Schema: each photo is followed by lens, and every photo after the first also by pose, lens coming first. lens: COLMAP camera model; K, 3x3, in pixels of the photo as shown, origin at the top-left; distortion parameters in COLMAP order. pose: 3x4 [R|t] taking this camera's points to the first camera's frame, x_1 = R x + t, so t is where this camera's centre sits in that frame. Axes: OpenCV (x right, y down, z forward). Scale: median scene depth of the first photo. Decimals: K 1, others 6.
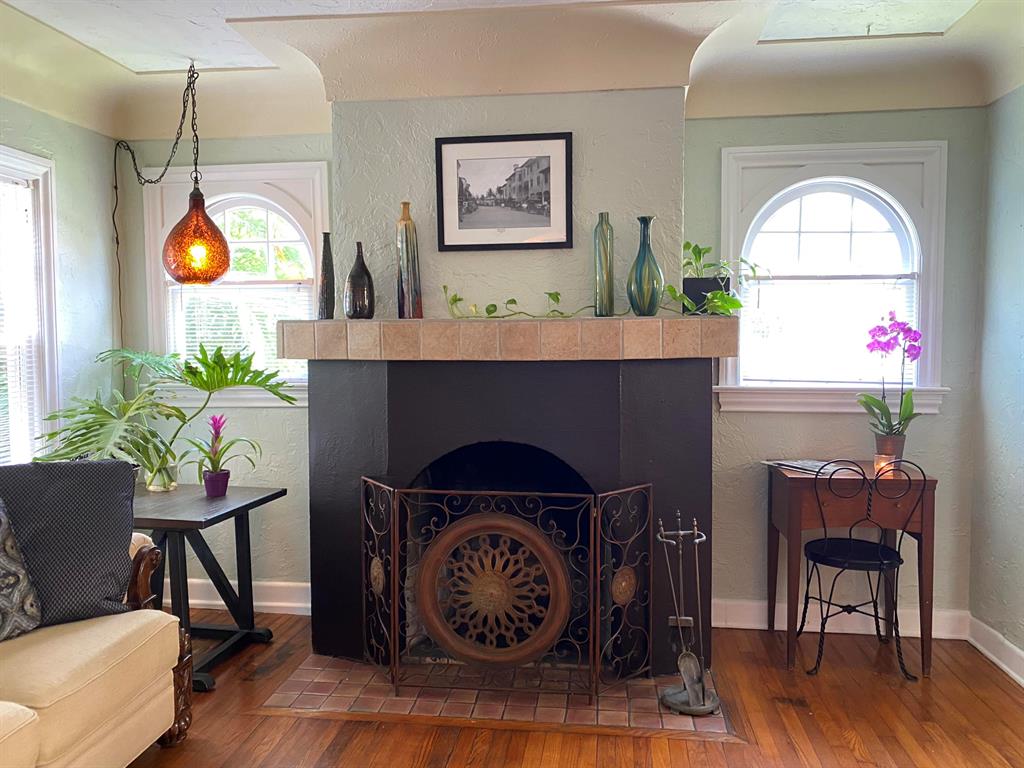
lens RADIAL K [[796.1, 0, 514.6], [0, 796.1, 377.9], [0, 0, 1]] dist [0.034618, -0.035814]
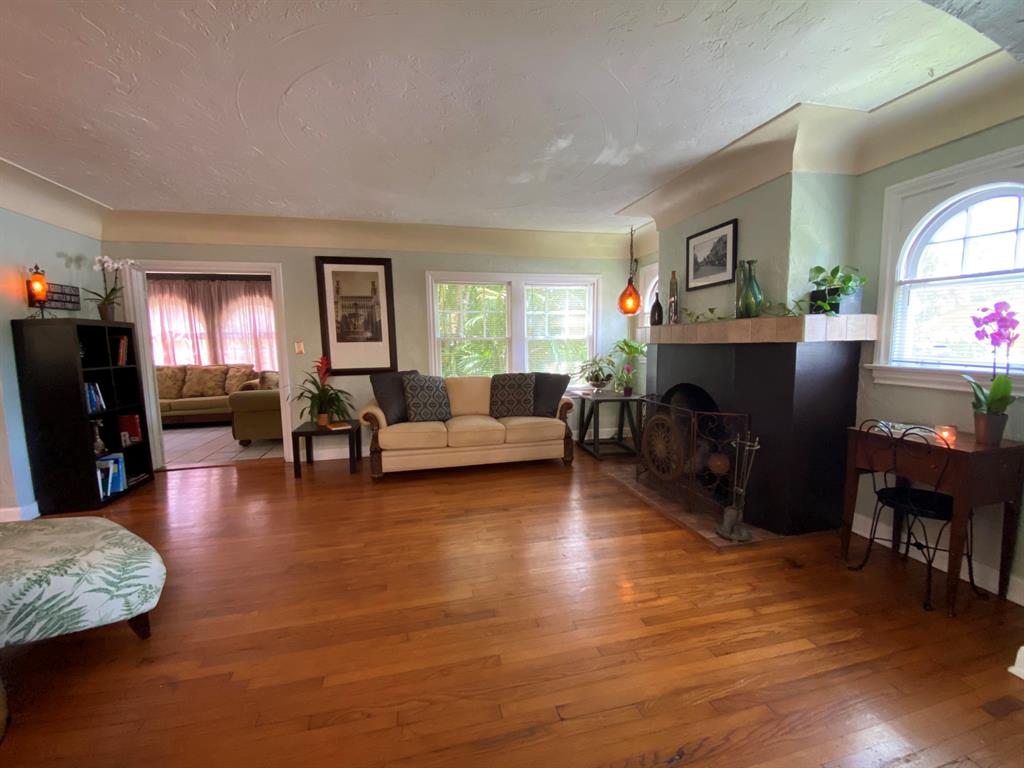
lens RADIAL K [[410.3, 0, 514.1], [0, 410.3, 389.5], [0, 0, 1]] dist [0.013644, -0.014036]
pose [[0.359039, 0.106343, -0.927244, 0.759962], [-0.035786, 0.994326, 0.100180, 0.004559], [0.932636, -0.002786, 0.360808, 0.179617]]
